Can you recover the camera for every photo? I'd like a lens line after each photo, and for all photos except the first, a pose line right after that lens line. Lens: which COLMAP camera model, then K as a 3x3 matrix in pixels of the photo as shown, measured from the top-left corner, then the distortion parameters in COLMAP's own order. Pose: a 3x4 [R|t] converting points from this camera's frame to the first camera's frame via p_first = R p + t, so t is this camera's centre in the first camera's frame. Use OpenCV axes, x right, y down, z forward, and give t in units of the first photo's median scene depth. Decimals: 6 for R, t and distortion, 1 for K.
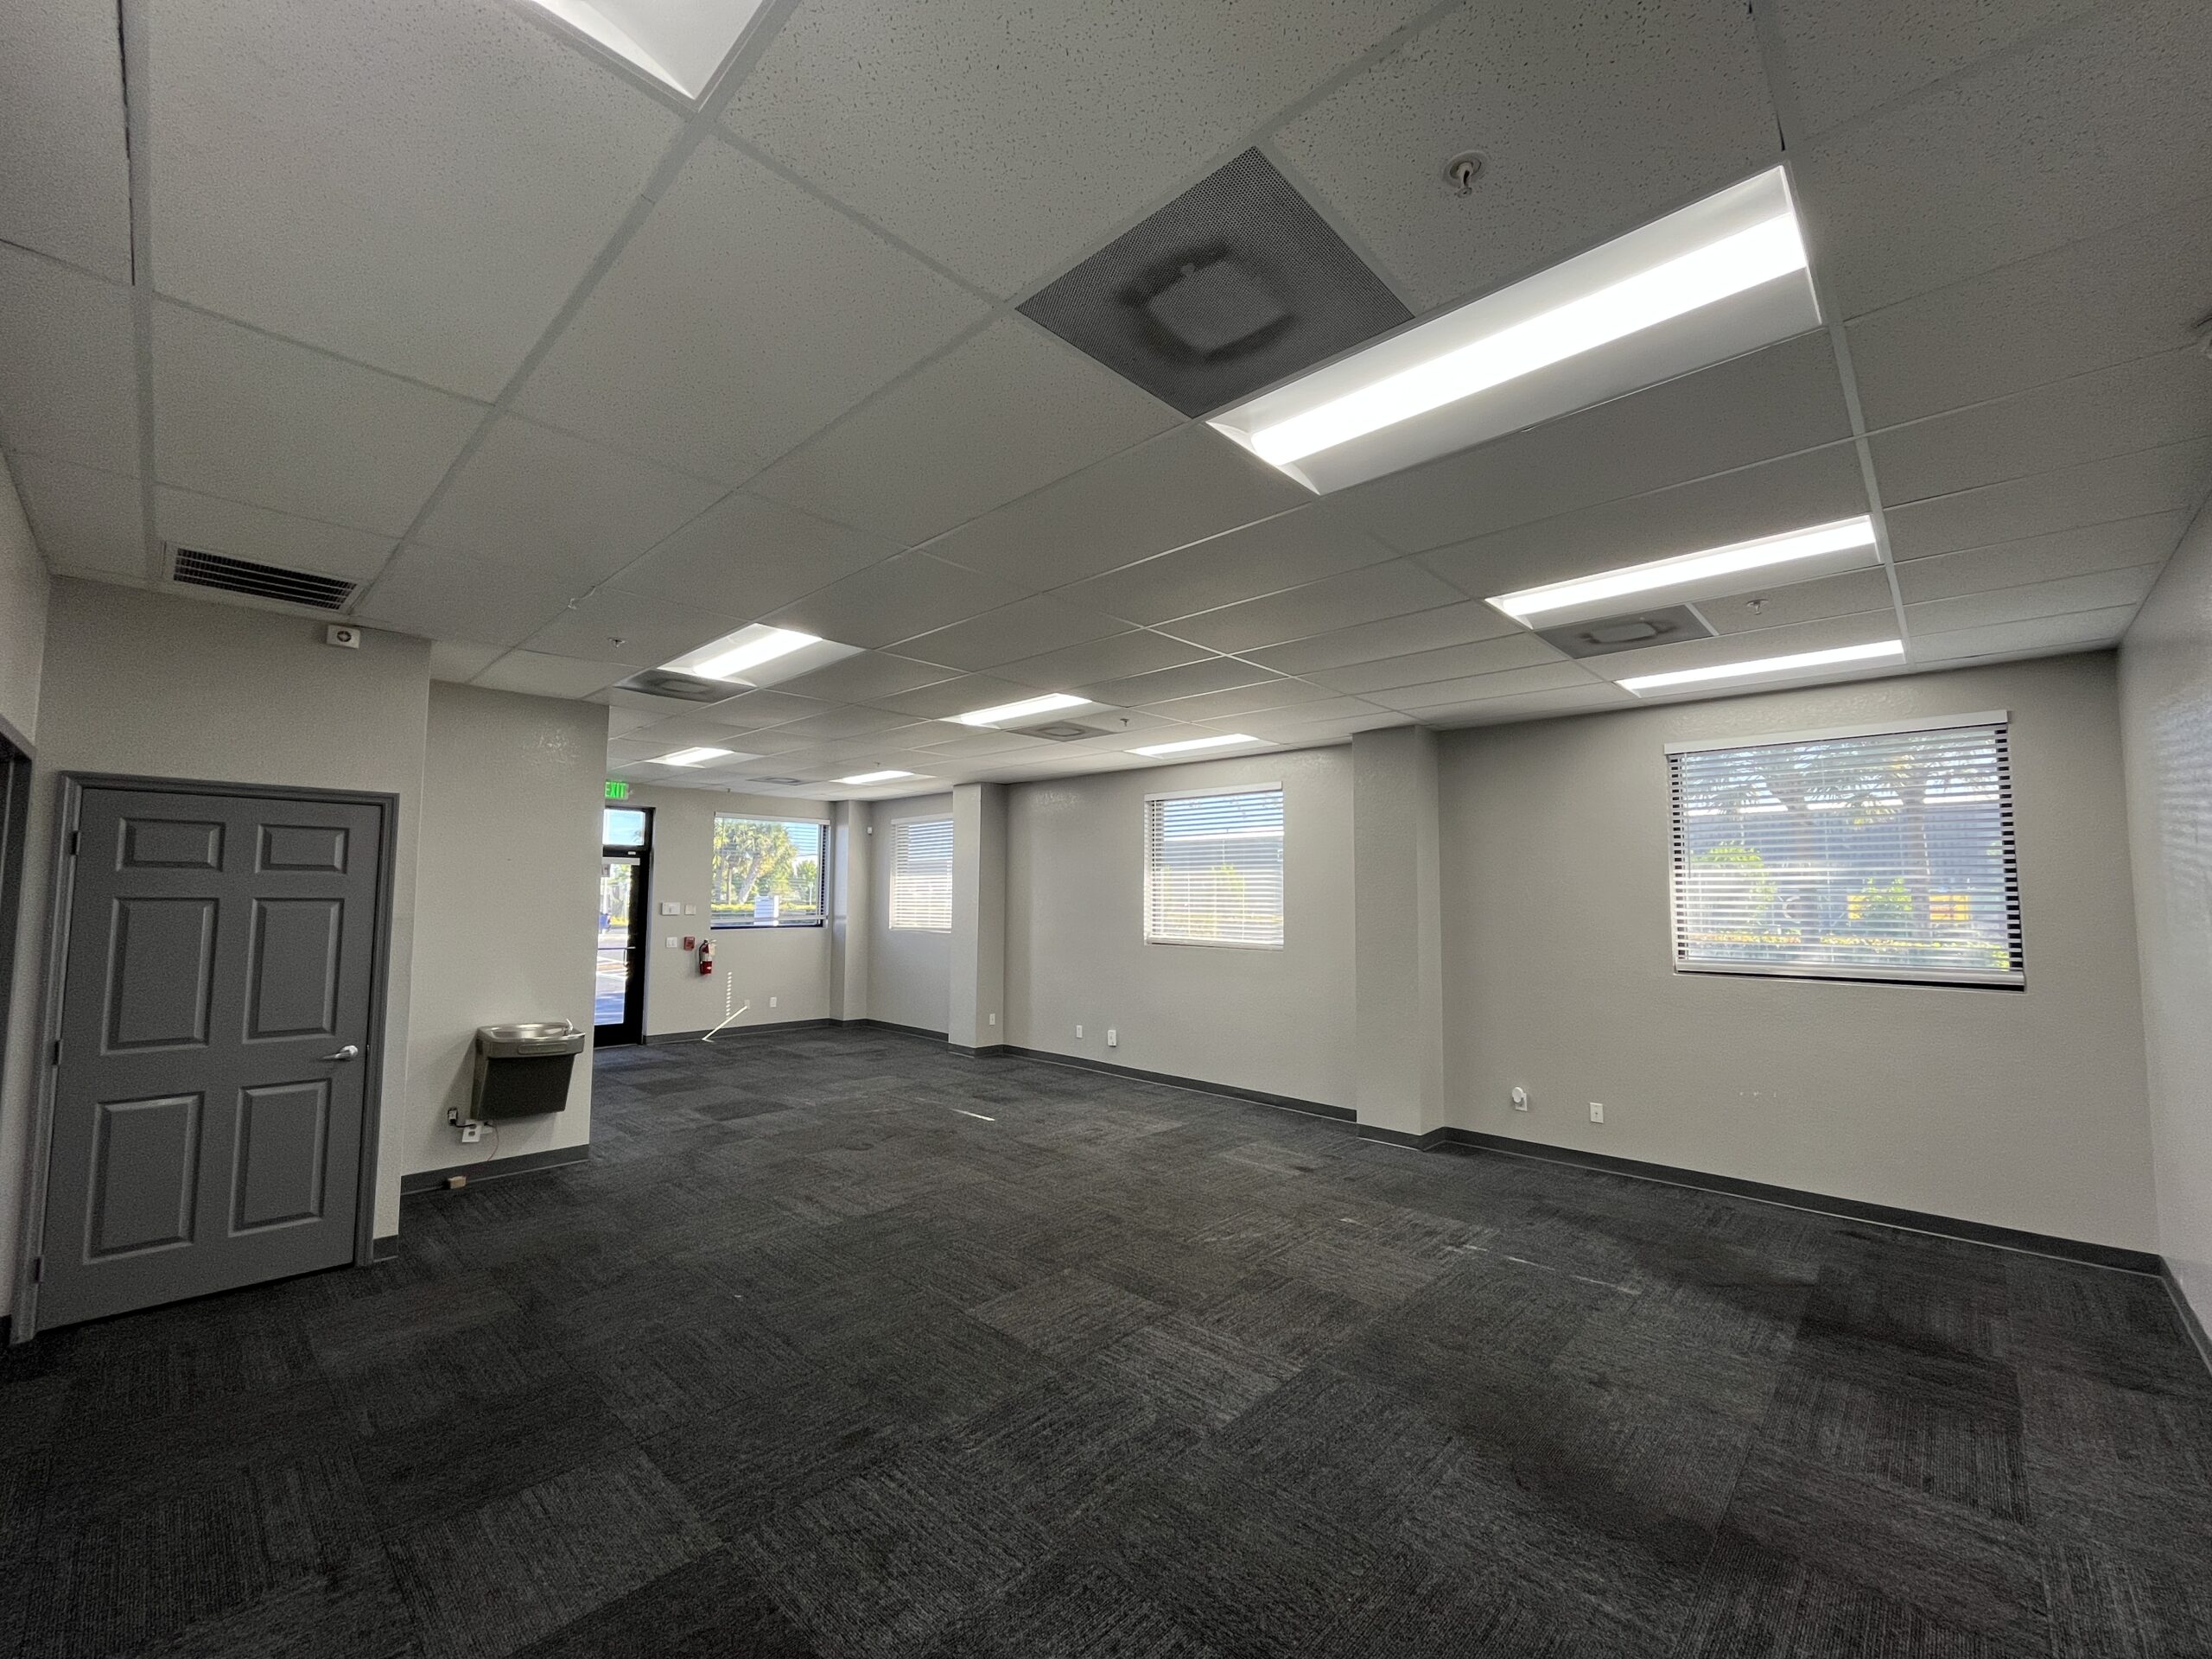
lens RADIAL K [[896.7, 0, 1106.0], [0, 896.7, 829.5], [0, 0, 1]] dist [0.000834, 0.000170]
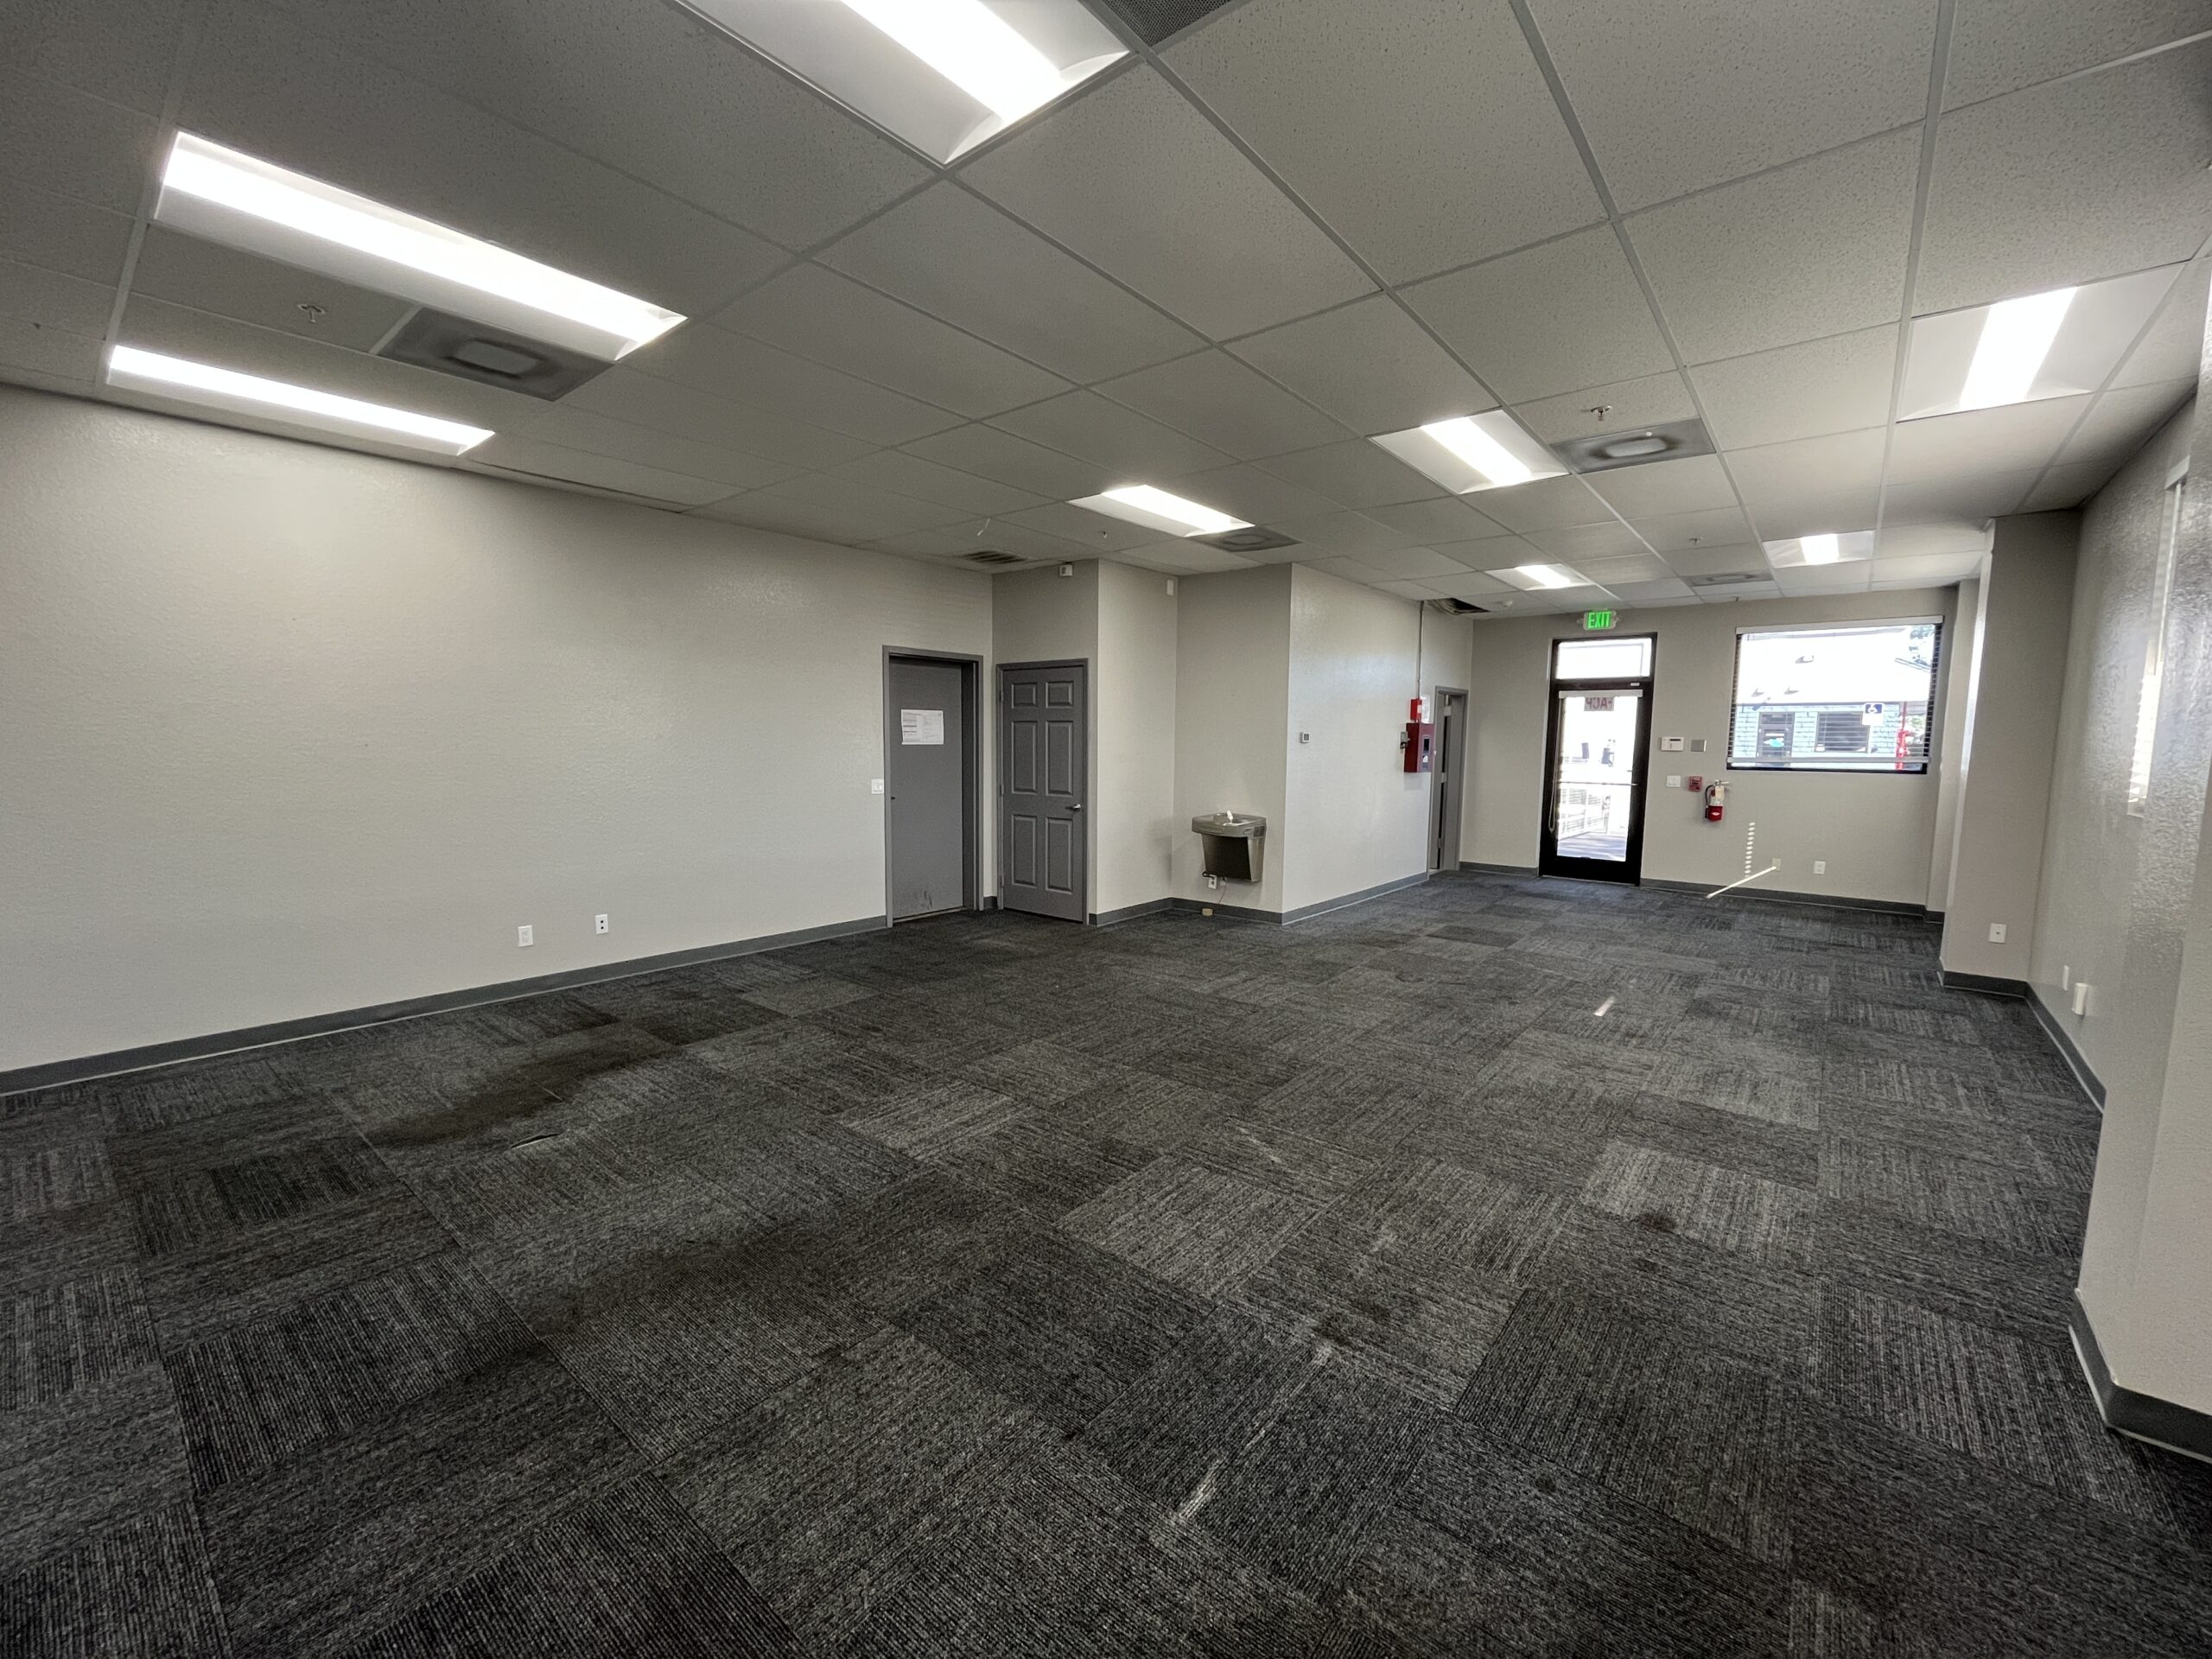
lens RADIAL K [[896.7, 0, 1106.0], [0, 896.7, 829.5], [0, 0, 1]] dist [0.000834, 0.000170]
pose [[0.071917, 0.093118, -0.993054, 0.768930], [0.067355, 0.992906, 0.097982, 0.094461], [0.995134, -0.073934, 0.065135, 0.749122]]
